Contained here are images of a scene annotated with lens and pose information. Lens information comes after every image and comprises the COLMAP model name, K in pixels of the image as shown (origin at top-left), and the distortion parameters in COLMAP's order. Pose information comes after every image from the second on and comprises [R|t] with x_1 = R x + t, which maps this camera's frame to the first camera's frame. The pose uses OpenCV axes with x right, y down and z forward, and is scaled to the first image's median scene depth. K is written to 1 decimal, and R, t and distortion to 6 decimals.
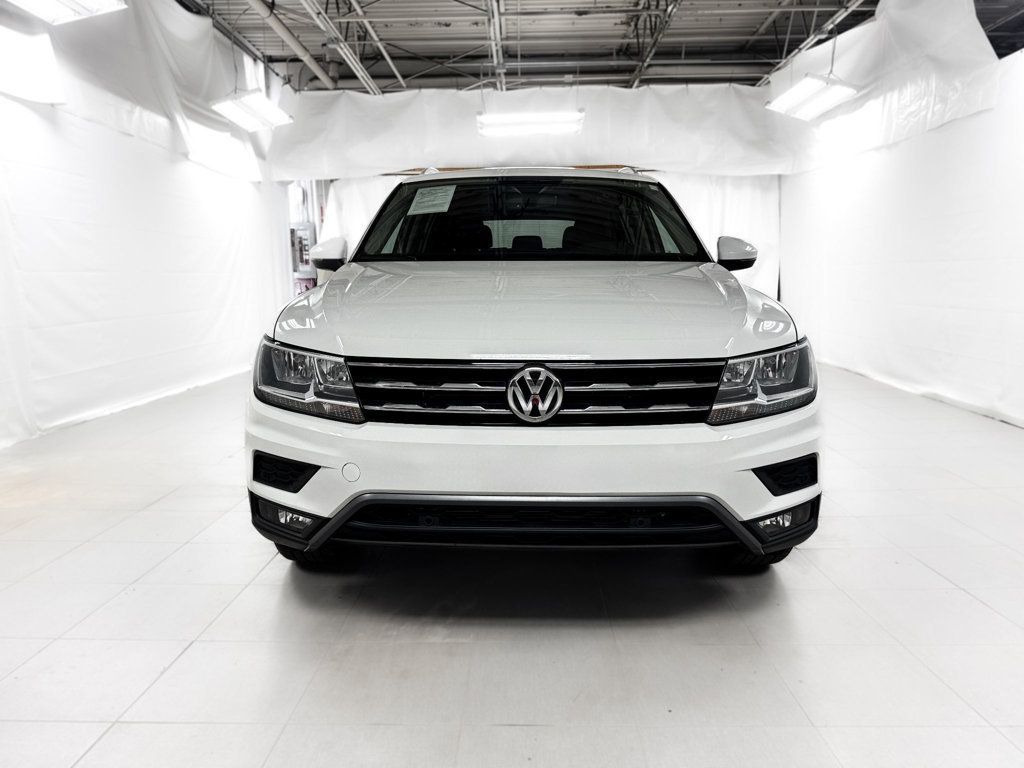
lens RADIAL K [[739.1, 0, 511.0], [0, 739.1, 379.8], [0, 0, 1]] dist [0.018567, -0.015549]
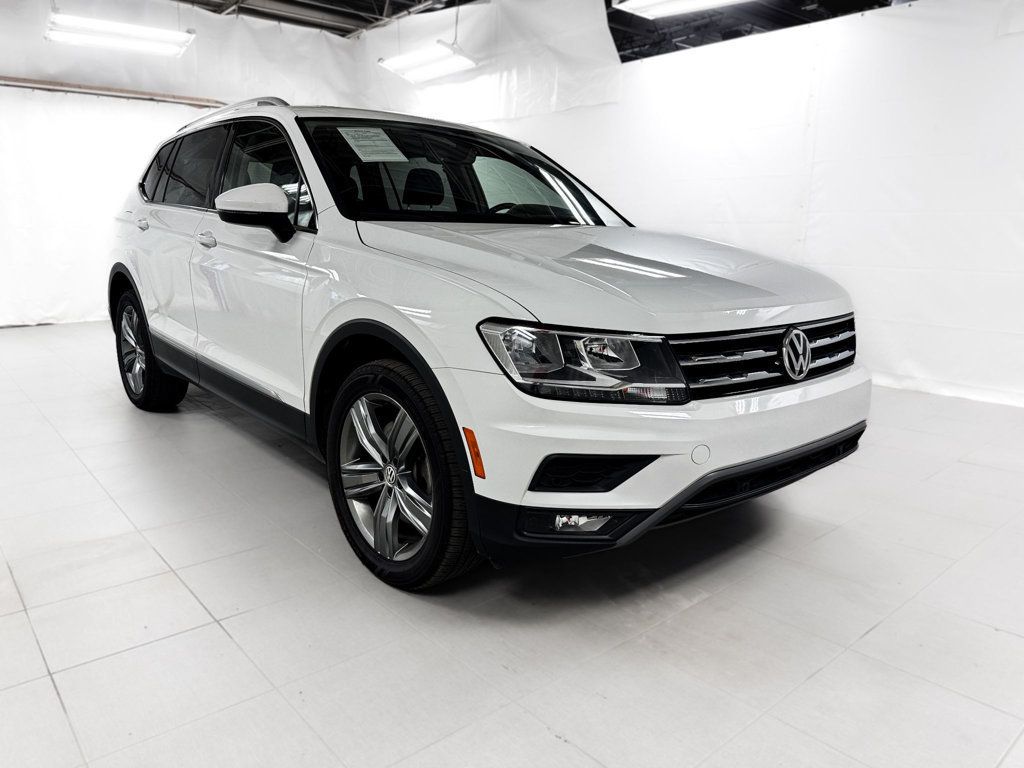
lens RADIAL K [[739.1, 0, 514.0], [0, 739.1, 376.5], [0, 0, 1]] dist [0.018567, -0.015549]
pose [[0.746447, -0.118136, 0.654874, -0.308986], [0.076025, 0.992811, 0.092443, -0.025184], [-0.661088, -0.019217, 0.750062, 0.133435]]
